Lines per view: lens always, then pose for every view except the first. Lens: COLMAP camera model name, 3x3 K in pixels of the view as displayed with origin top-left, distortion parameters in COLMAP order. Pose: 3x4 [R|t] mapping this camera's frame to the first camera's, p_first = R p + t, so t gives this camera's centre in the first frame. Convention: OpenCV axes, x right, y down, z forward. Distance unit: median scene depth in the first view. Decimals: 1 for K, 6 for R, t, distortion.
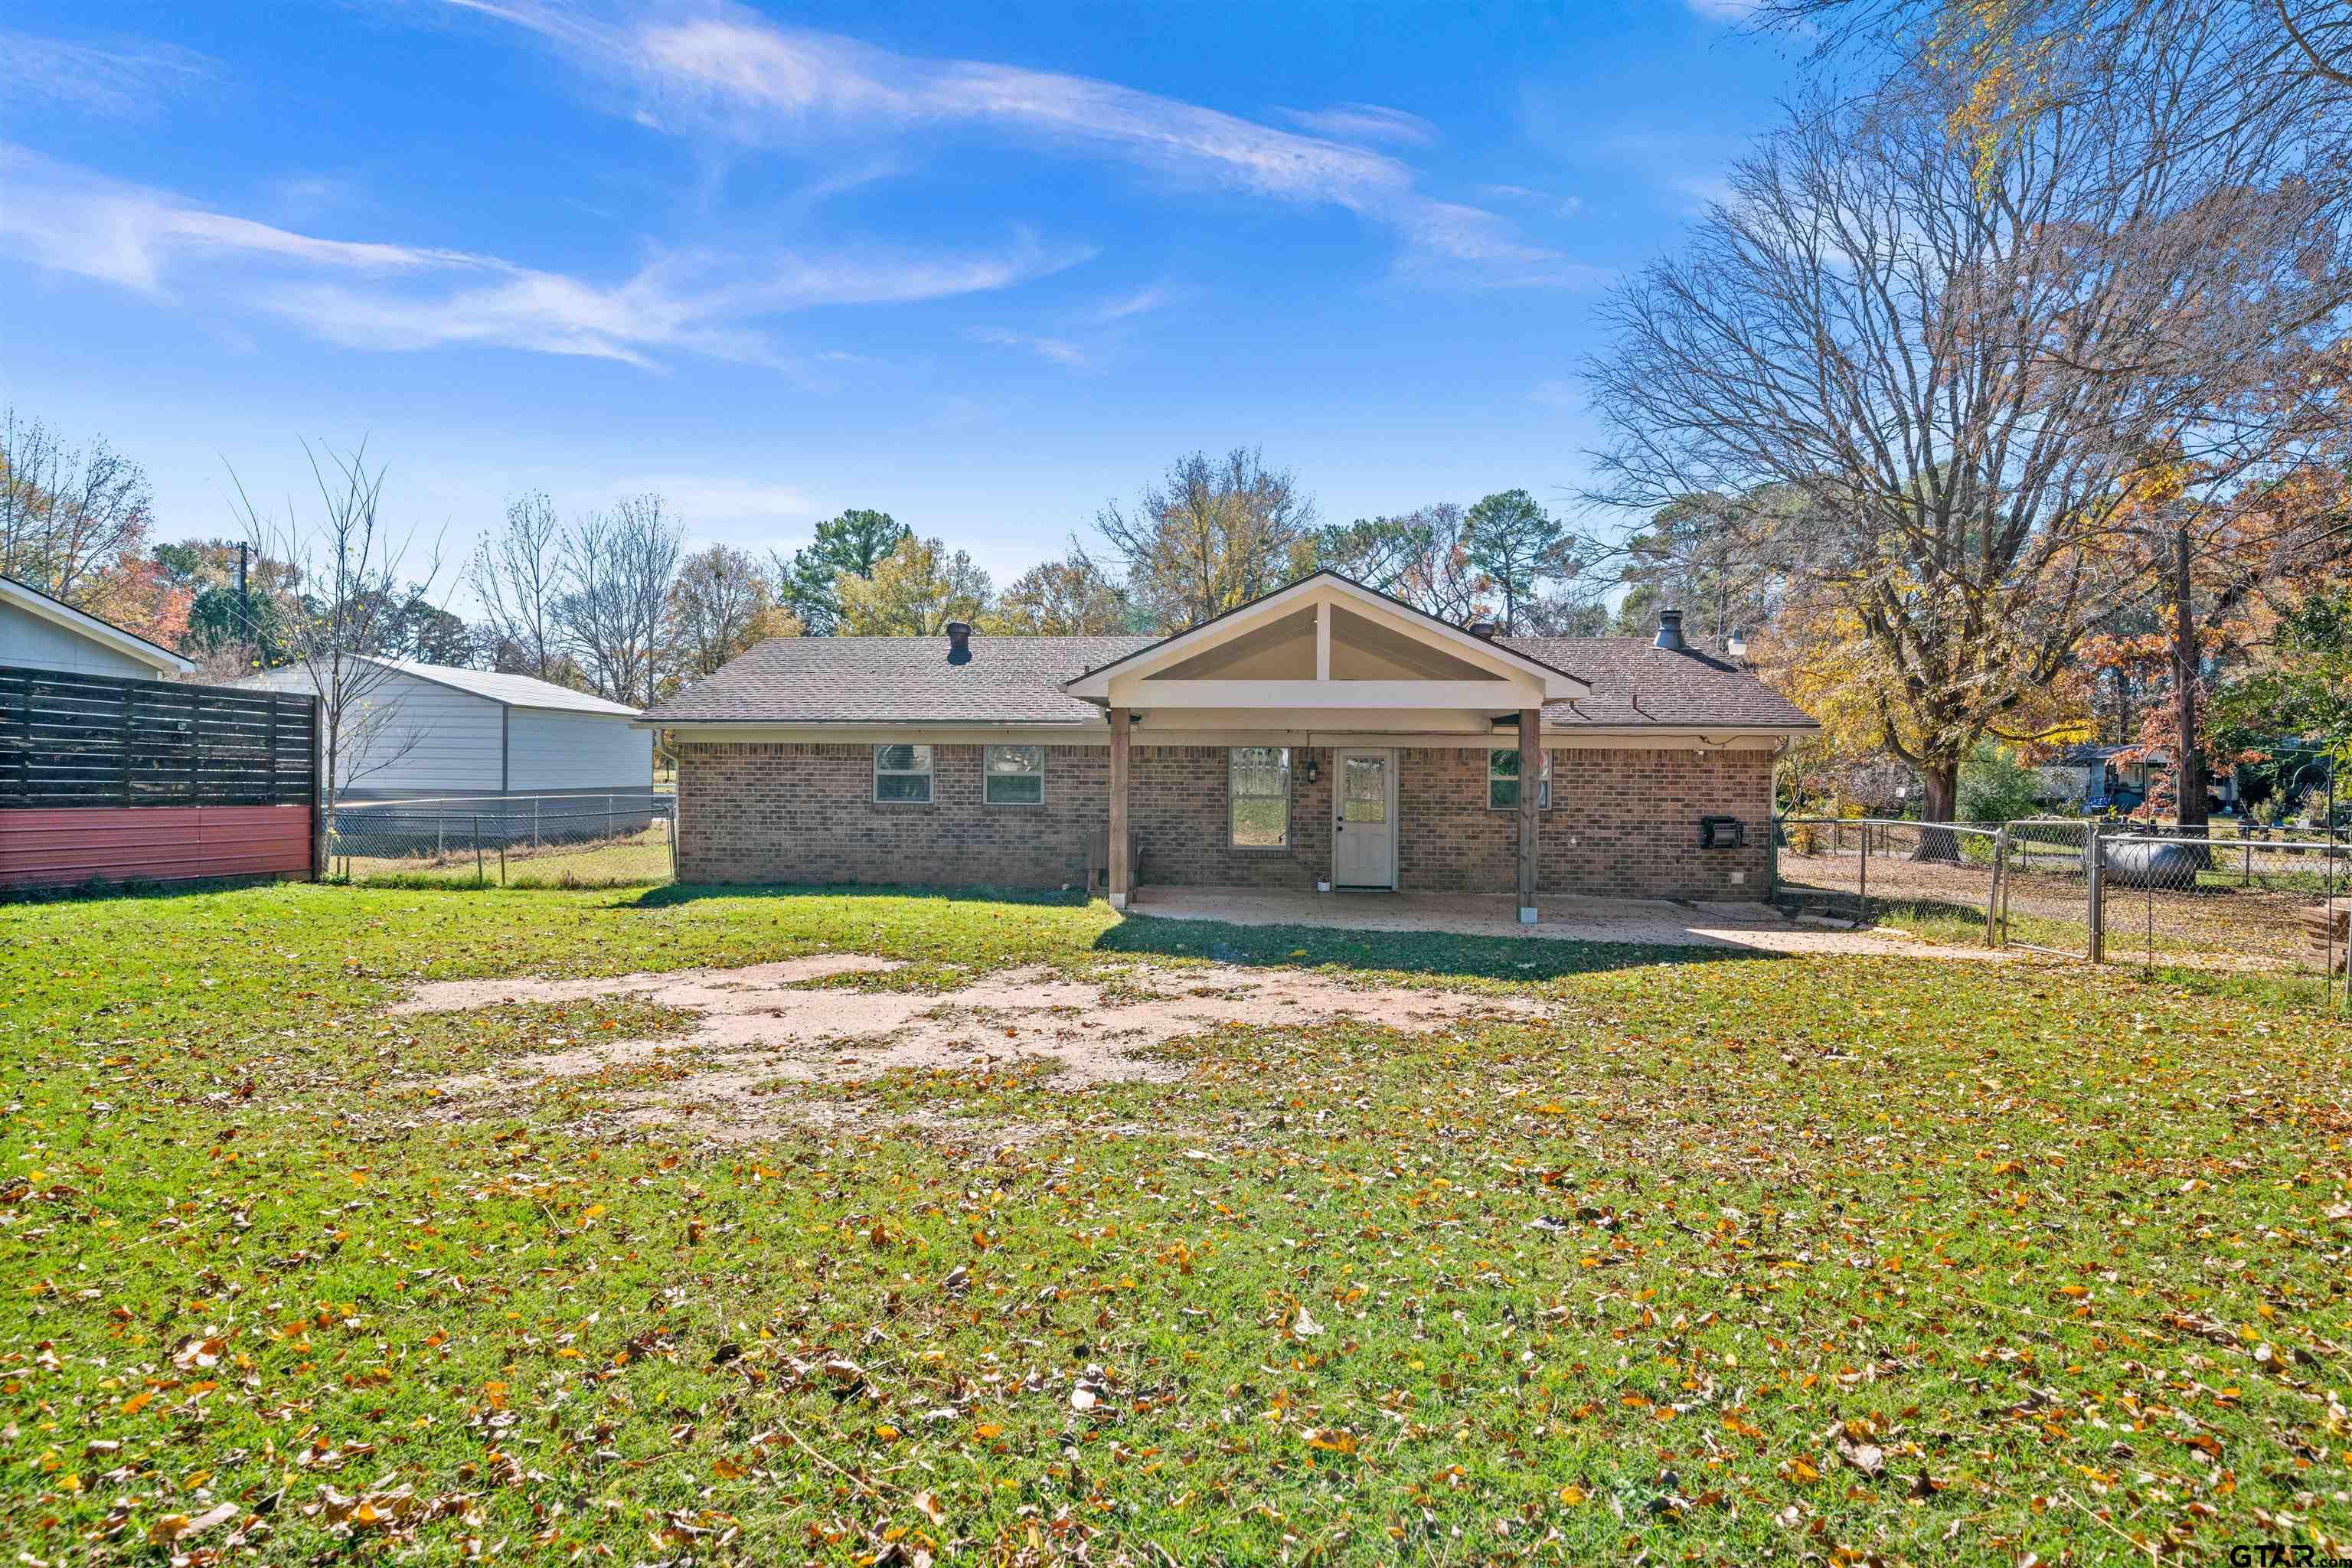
lens RADIAL K [[1317.8, 0, 1171.9], [0, 1317.8, 775.9], [0, 0, 1]] dist [0.002961, 0.000776]
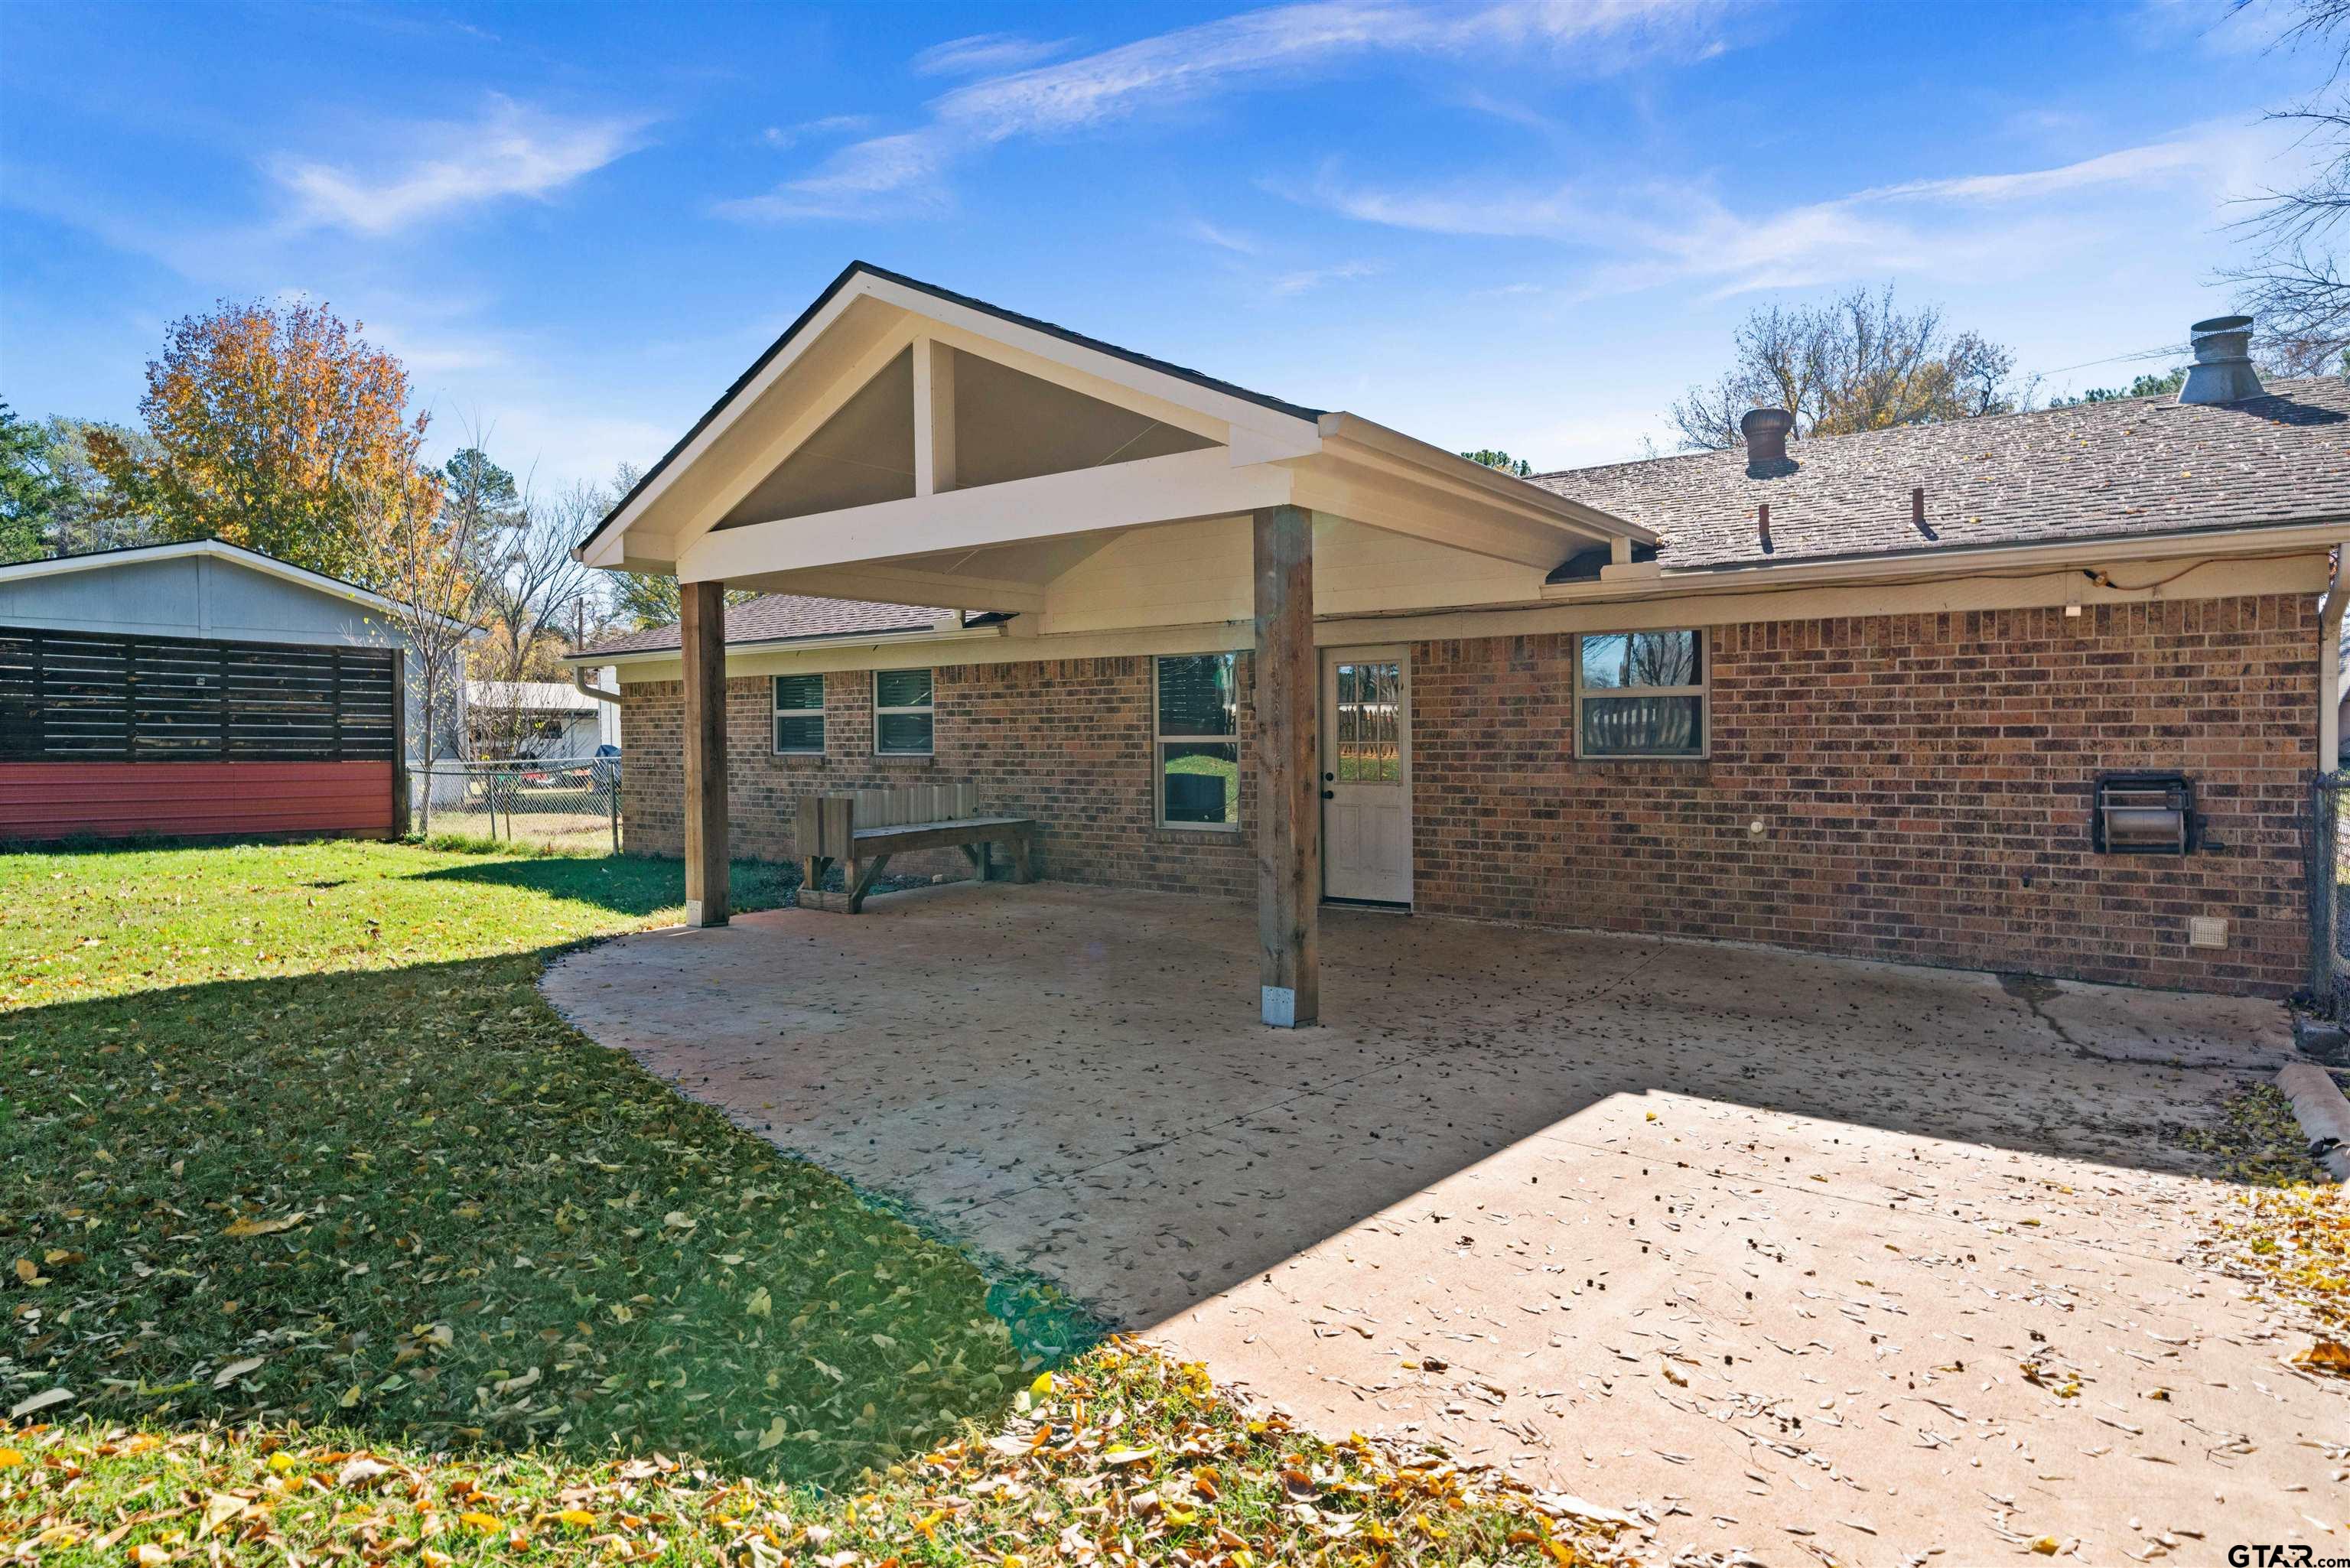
lens RADIAL K [[1339.0, 0, 1166.5], [0, 1339.0, 736.2], [0, 0, 1]] dist [0.001770, 0.000777]
pose [[0.849152, -0.014880, -0.527940, 0.376704], [0.011196, 0.999886, -0.010174, 0.020852], [0.528031, 0.002728, 0.849221, 0.505790]]
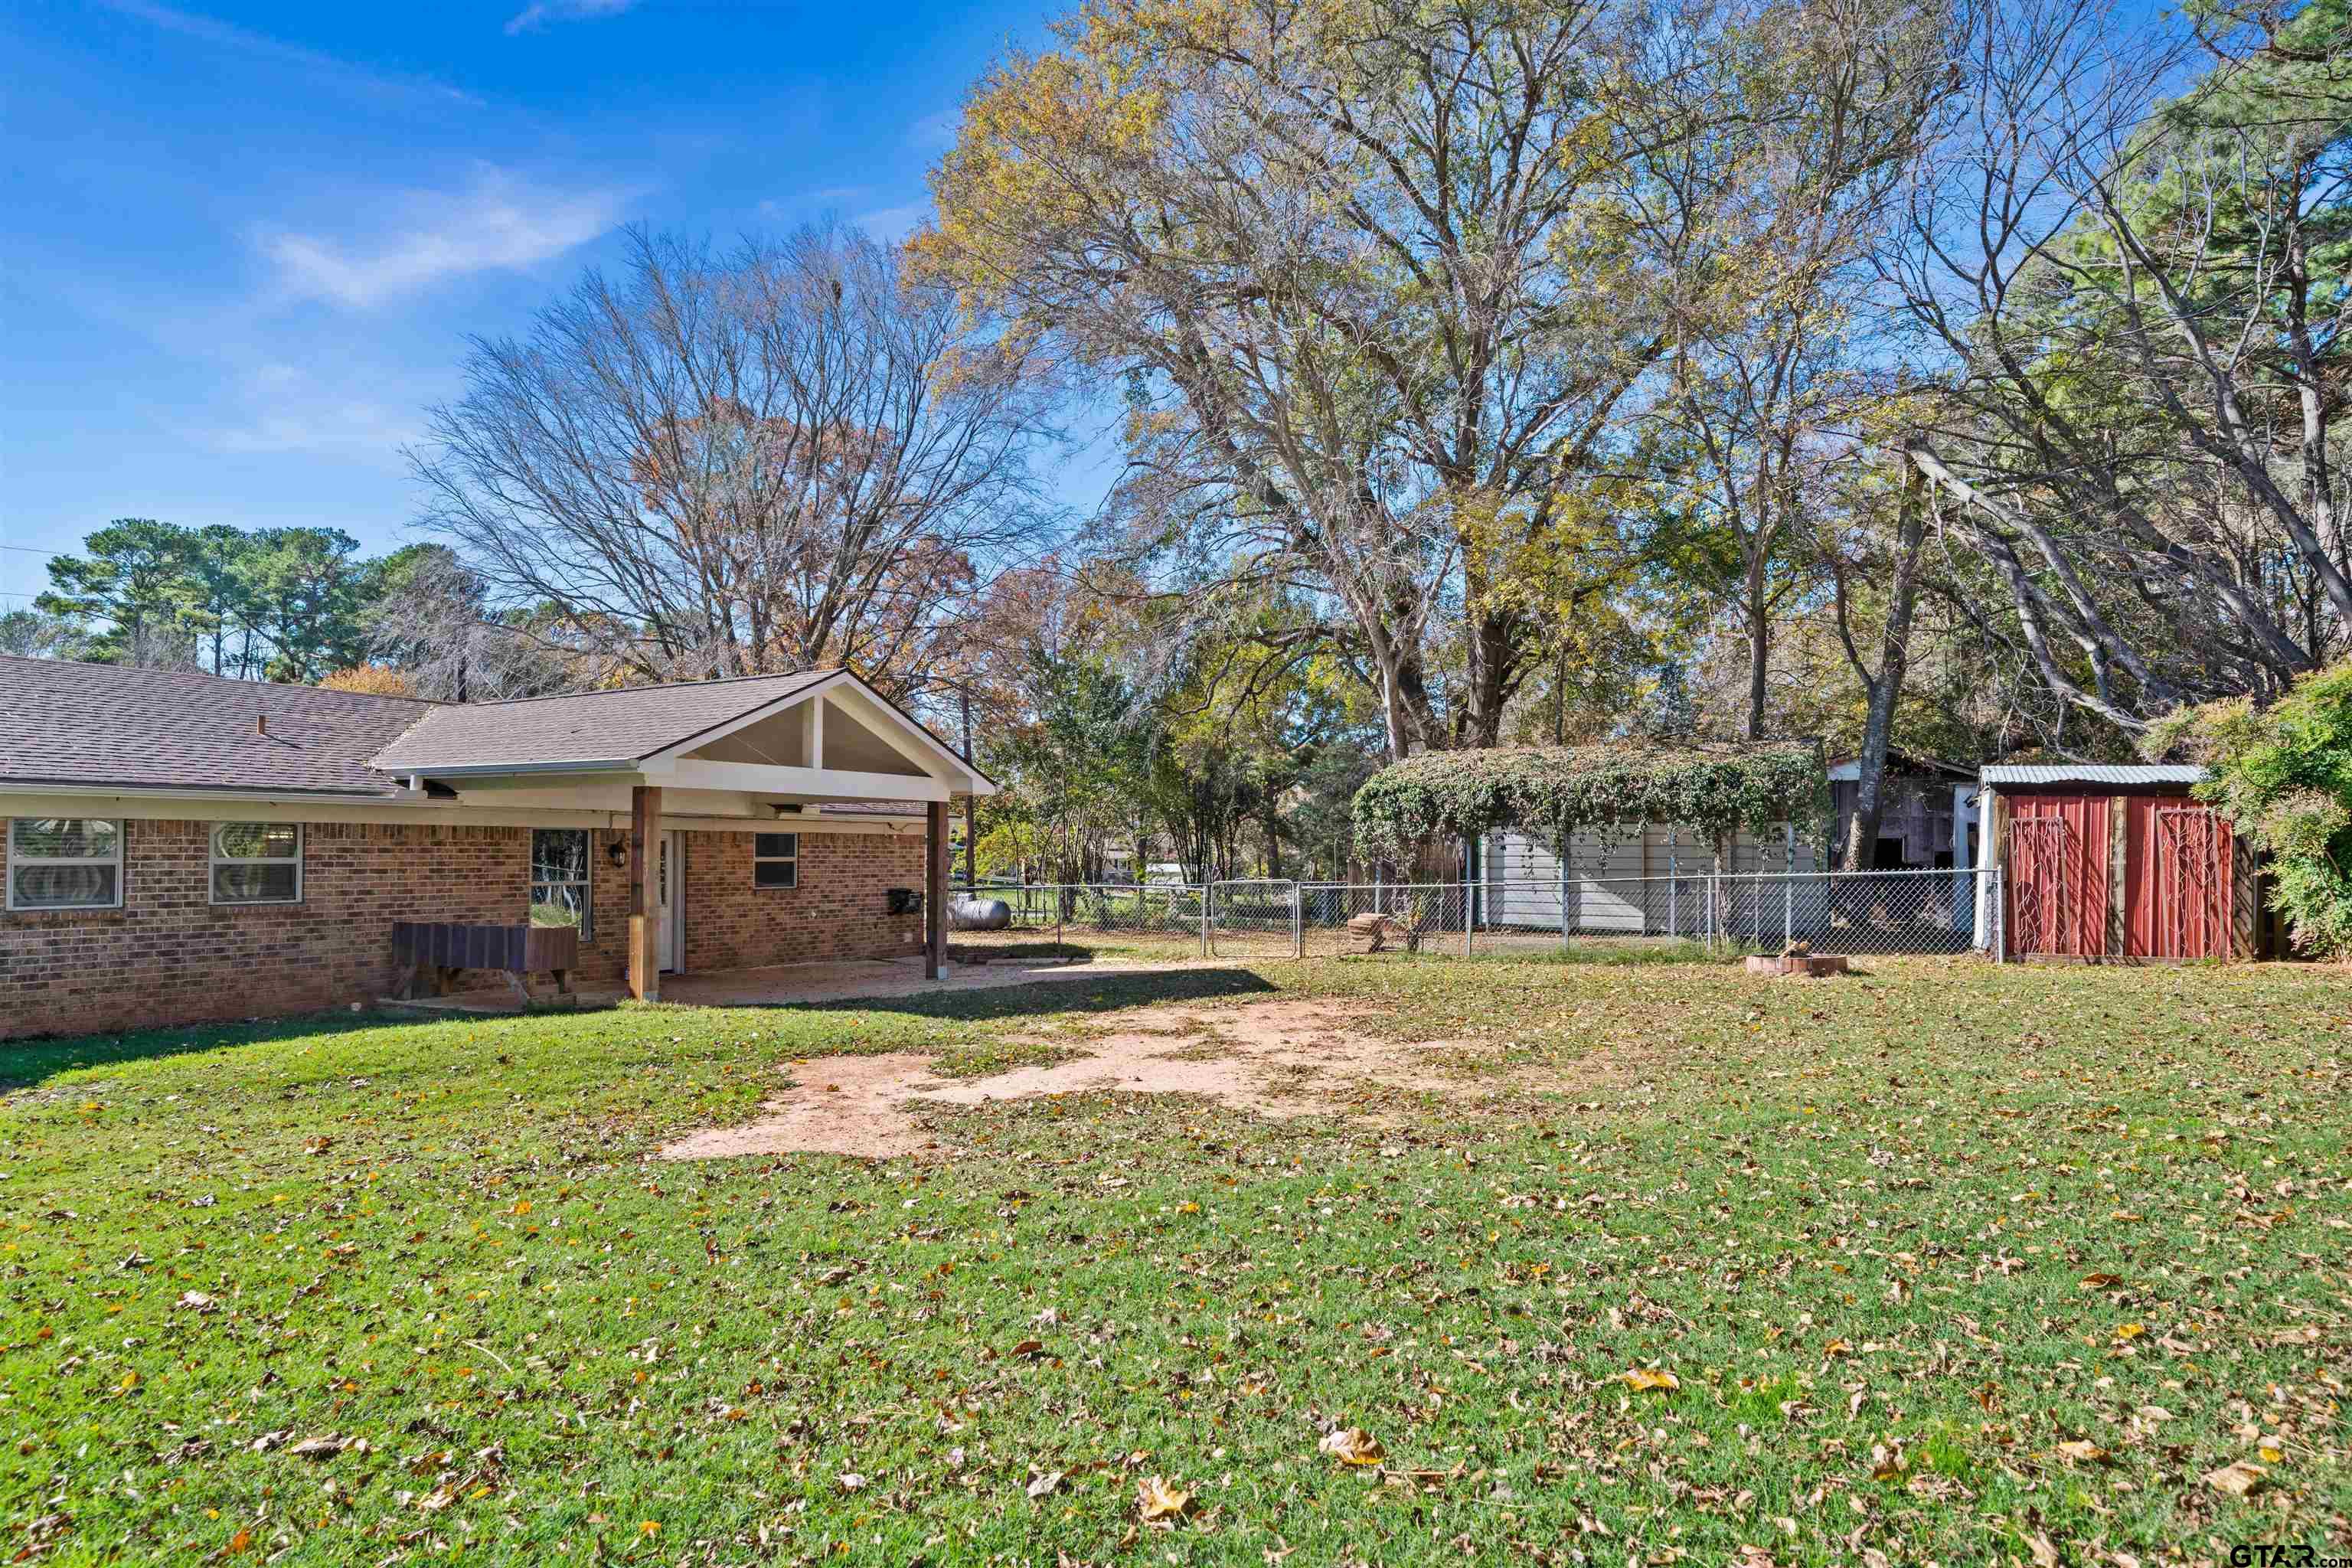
lens RADIAL K [[1340.2, 0, 1167.5], [0, 1340.2, 736.1], [0, 0, 1]] dist [0.001770, 0.000777]
pose [[0.422835, 0.070323, 0.903474, -0.618643], [0.007228, 0.996691, -0.080962, -0.007666], [-0.906178, 0.040764, 0.420927, 0.238166]]
